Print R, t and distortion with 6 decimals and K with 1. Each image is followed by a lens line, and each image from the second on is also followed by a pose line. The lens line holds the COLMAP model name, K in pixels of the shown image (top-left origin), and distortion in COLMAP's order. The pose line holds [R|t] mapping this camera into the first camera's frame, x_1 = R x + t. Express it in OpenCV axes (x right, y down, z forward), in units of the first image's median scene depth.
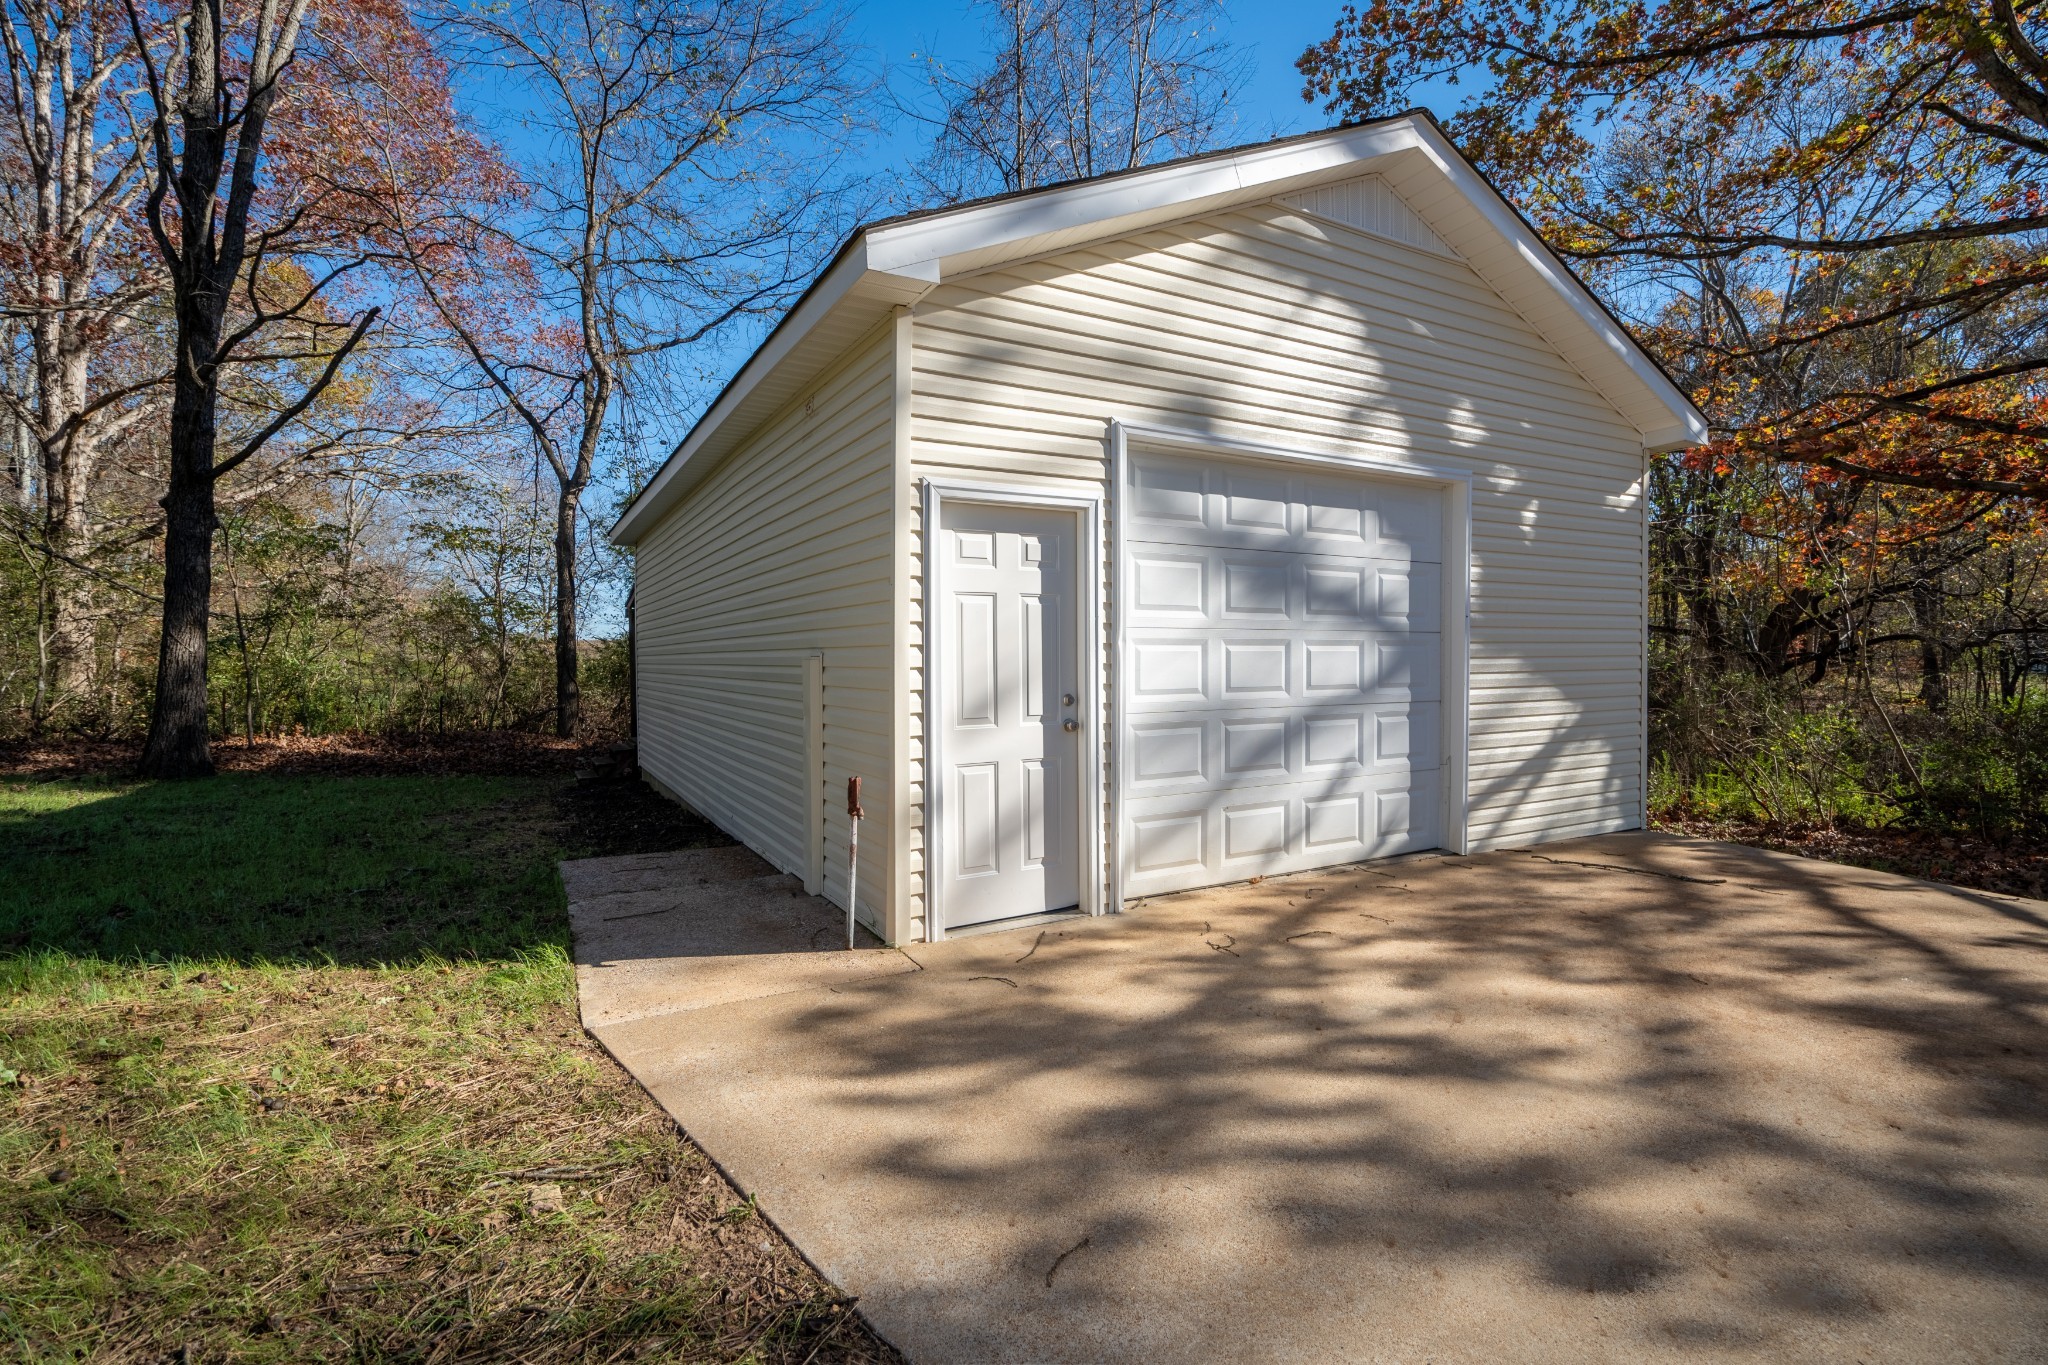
lens RADIAL K [[937.5, 0, 1026.8], [0, 937.5, 671.7], [0, 0, 1]] dist [0.004379, 0.001177]
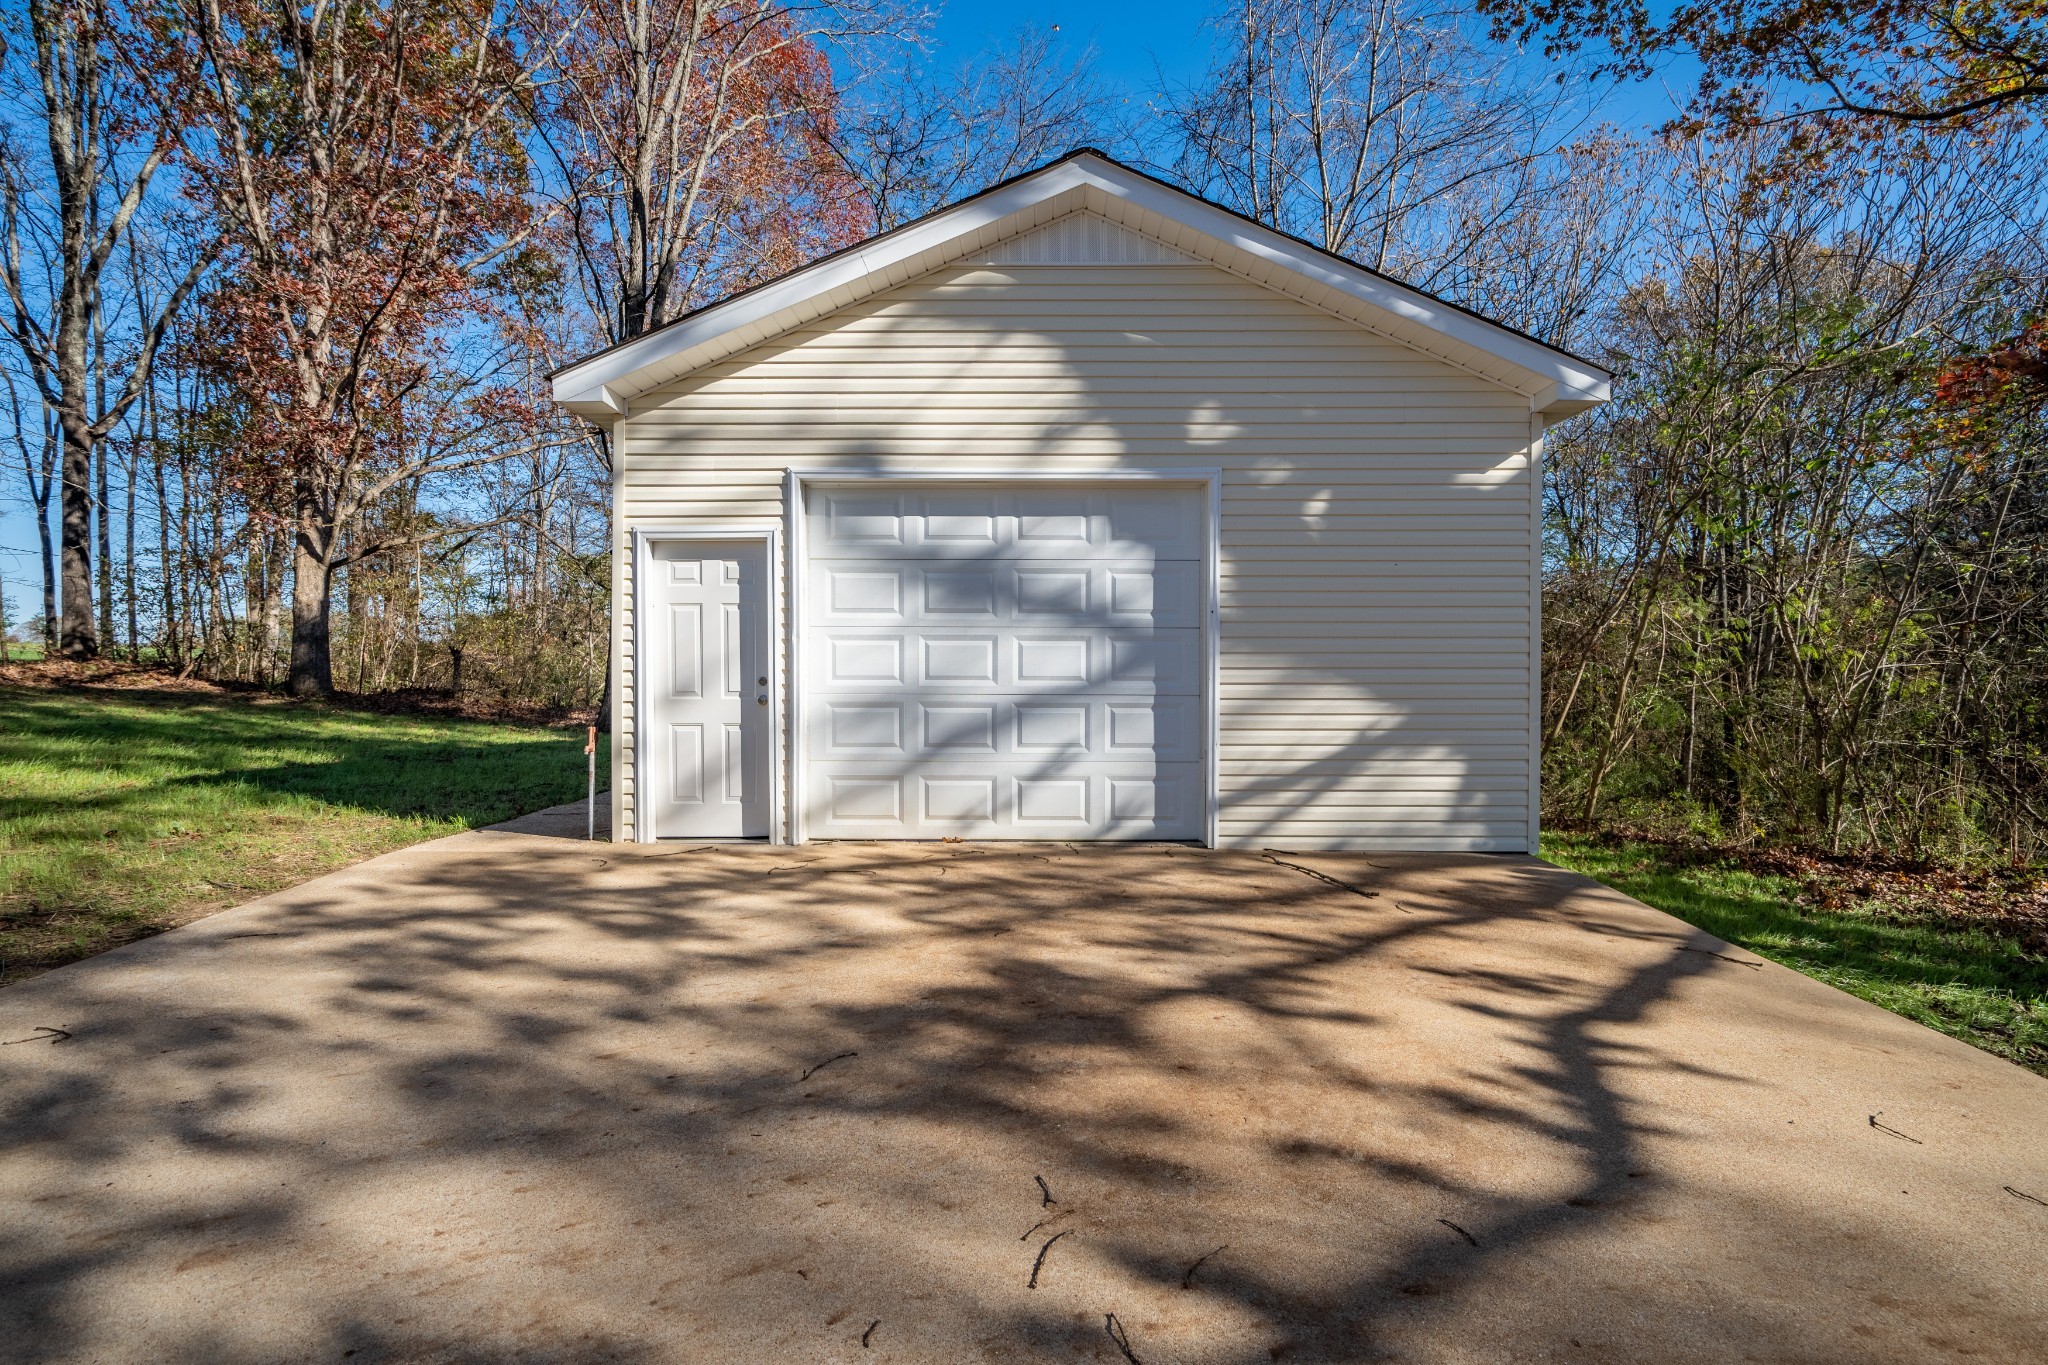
lens RADIAL K [[937.5, 0, 1016.6], [0, 937.5, 668.3], [0, 0, 1]] dist [0.004379, 0.001177]
pose [[0.863599, 0.012406, -0.504026, 0.933504], [-0.015368, 0.999880, -0.001721, 0.007411], [0.503944, 0.009232, 0.863687, 0.024504]]
